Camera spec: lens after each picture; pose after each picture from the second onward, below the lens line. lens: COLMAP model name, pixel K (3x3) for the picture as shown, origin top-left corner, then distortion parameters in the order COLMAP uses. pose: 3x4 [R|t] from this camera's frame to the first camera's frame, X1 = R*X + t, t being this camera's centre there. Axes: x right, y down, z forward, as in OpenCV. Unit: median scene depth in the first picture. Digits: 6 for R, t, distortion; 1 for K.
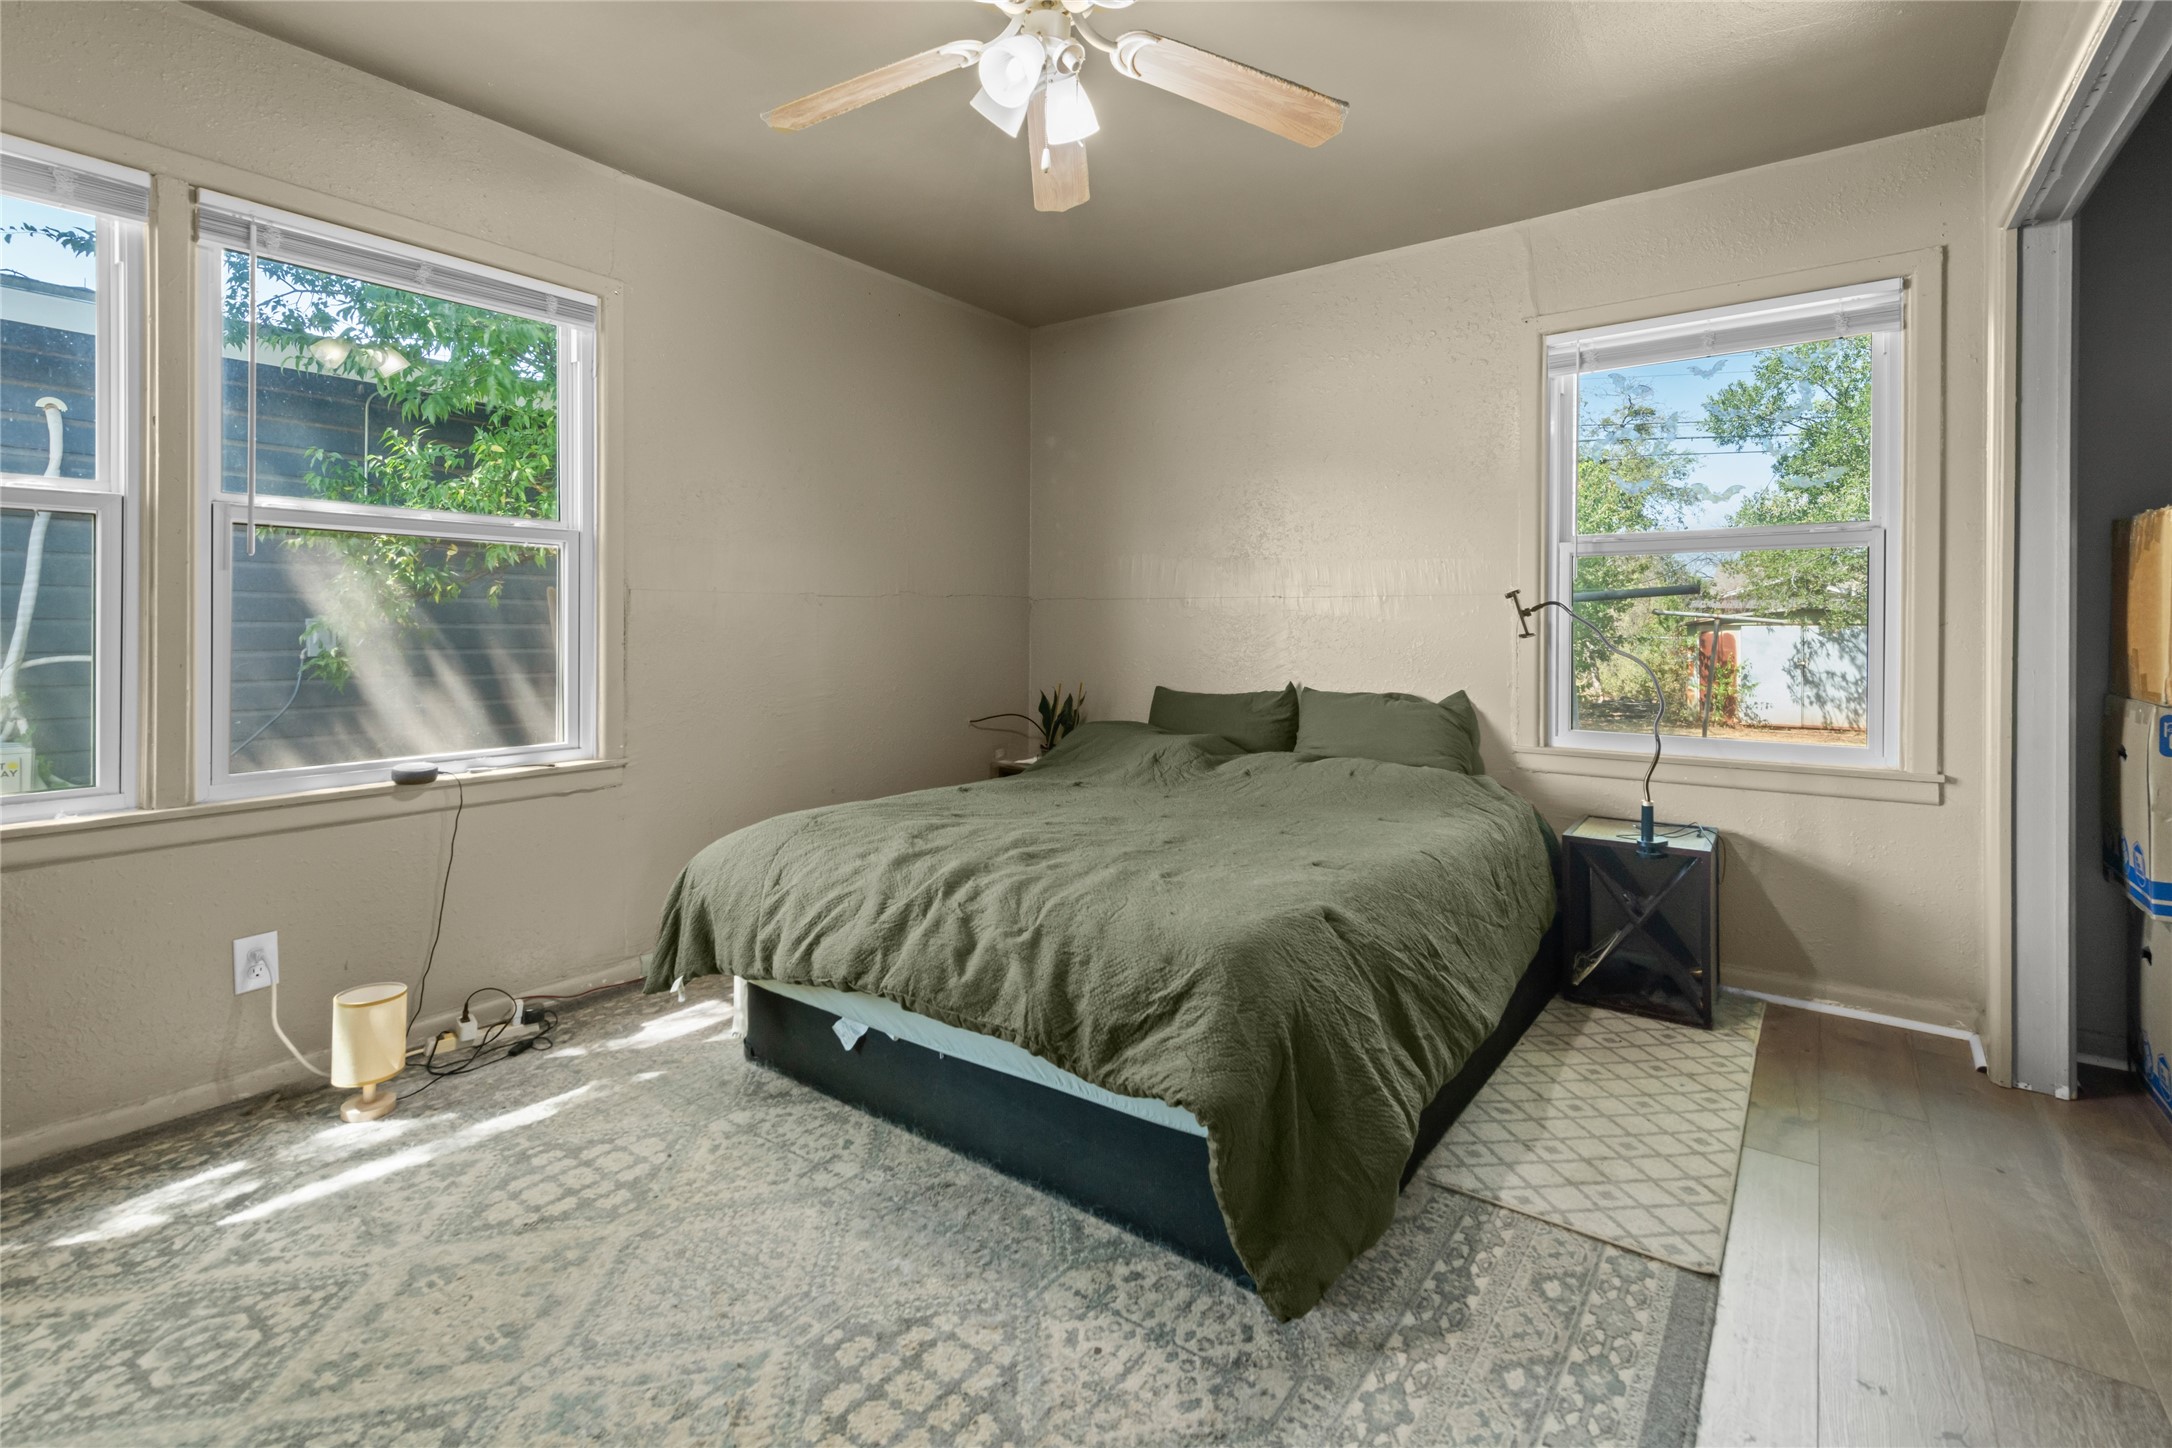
lens RADIAL K [[963.8, 0, 1042.9], [0, 963.8, 635.7], [0, 0, 1]] dist [0.012190, -0.004070]
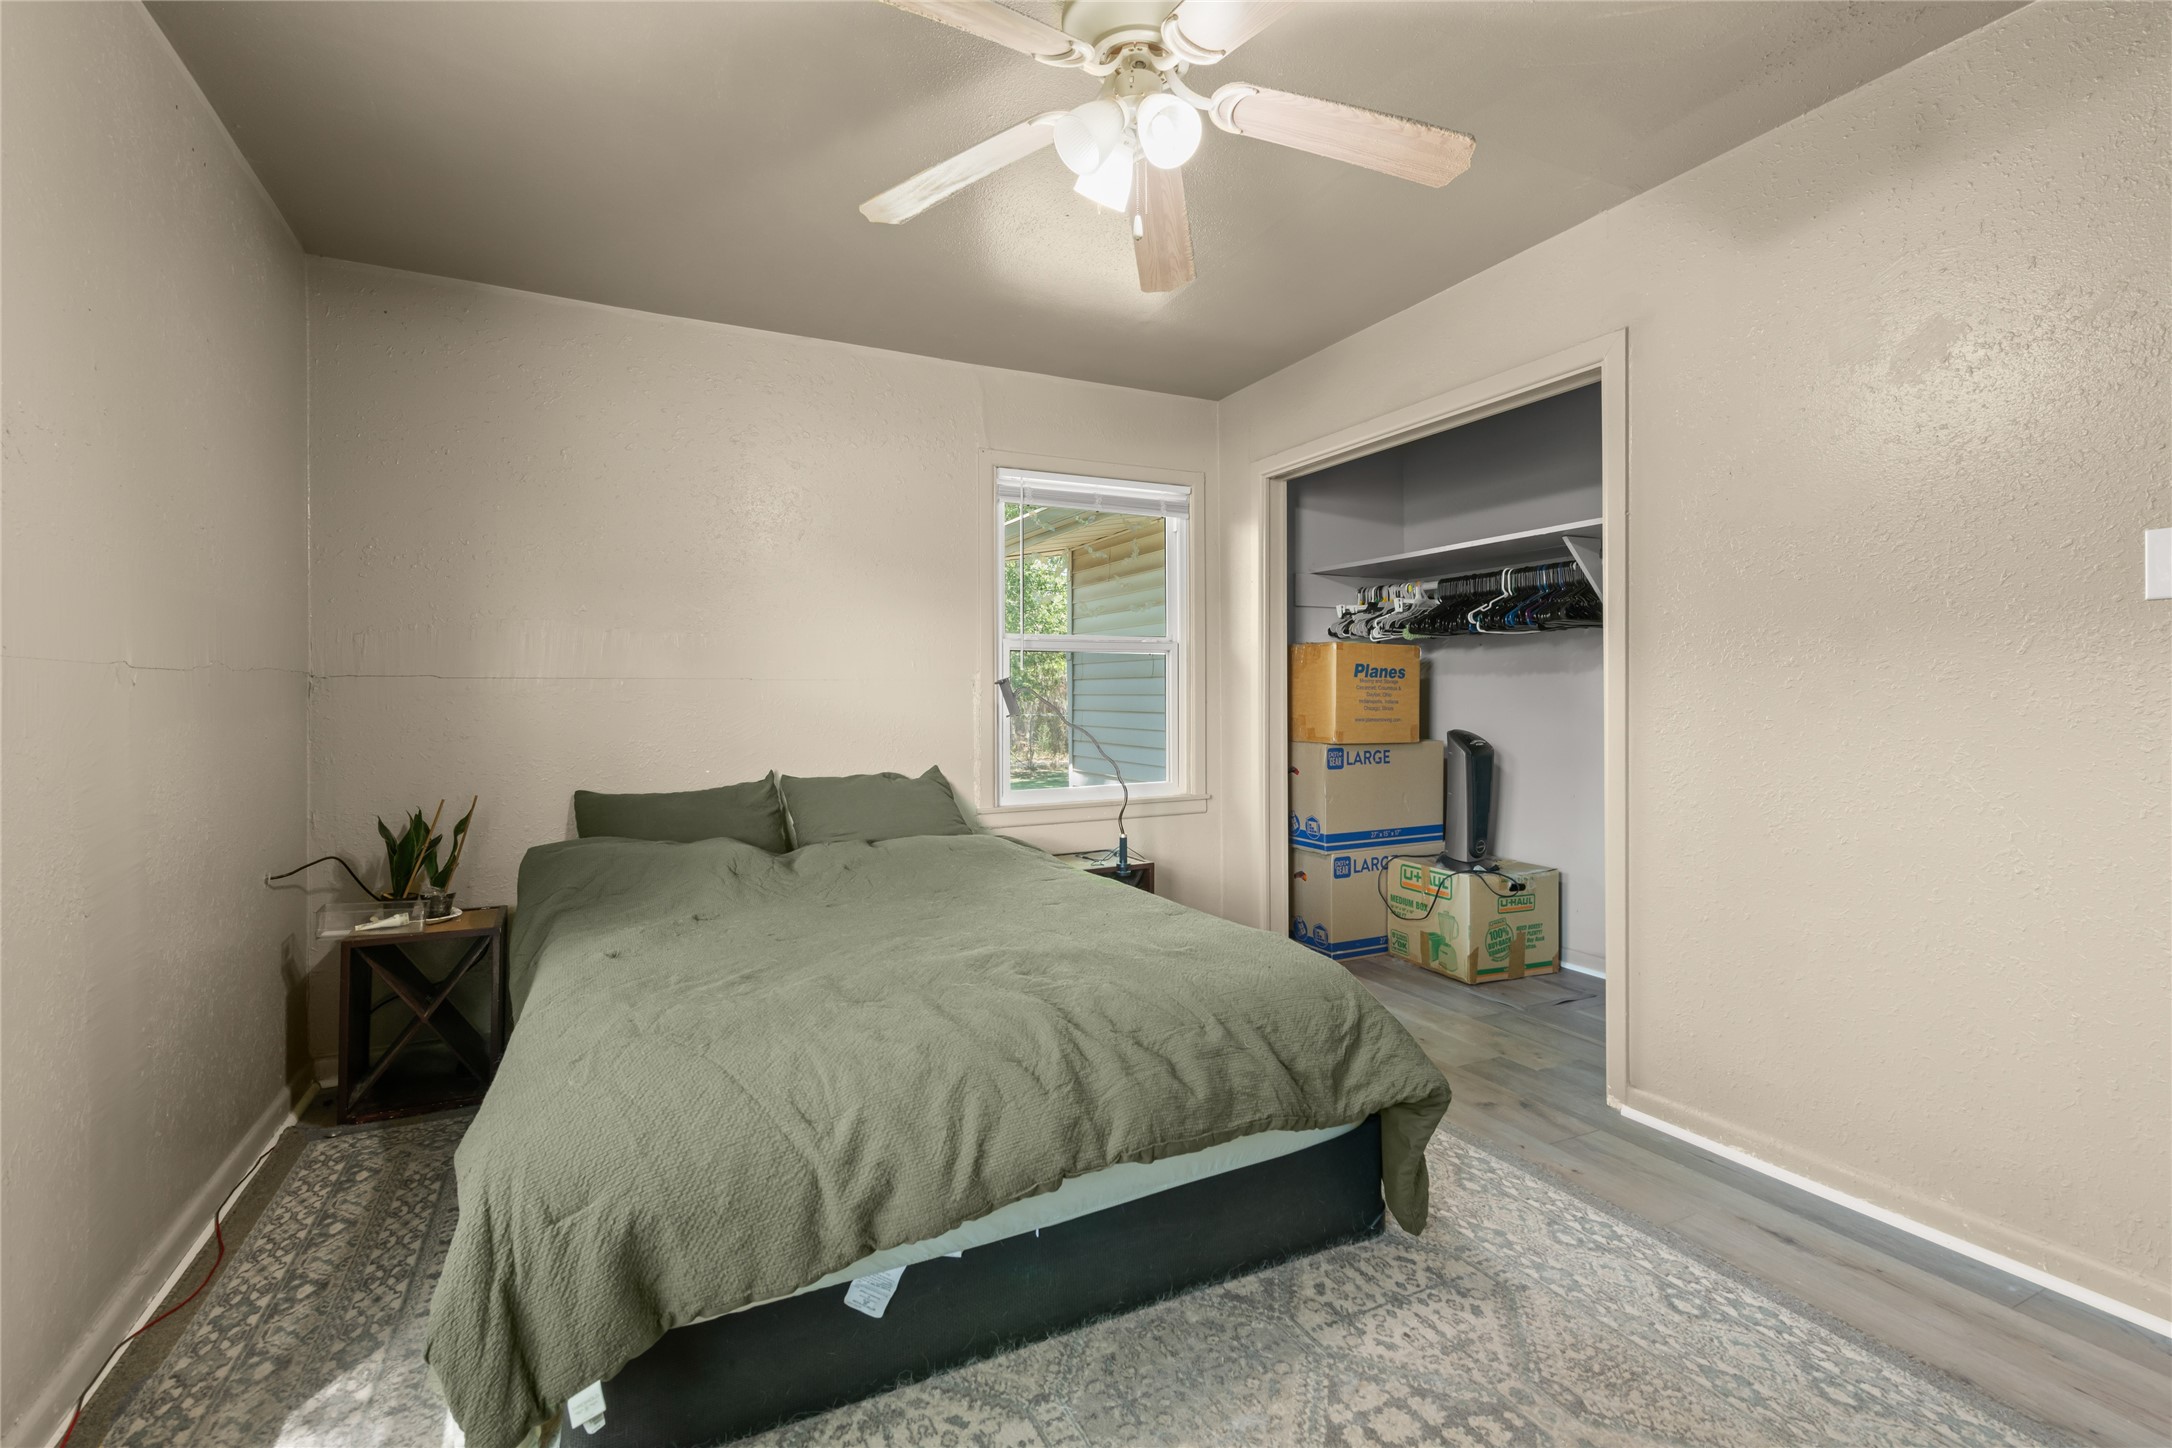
lens RADIAL K [[963.8, 0, 1085.3], [0, 963.8, 706.9], [0, 0, 1]] dist [0.012190, -0.004070]
pose [[0.453409, -0.014036, 0.891192, -0.855563], [0.019747, 0.999789, 0.005700, -0.024286], [-0.891084, 0.015014, 0.453591, 0.599768]]
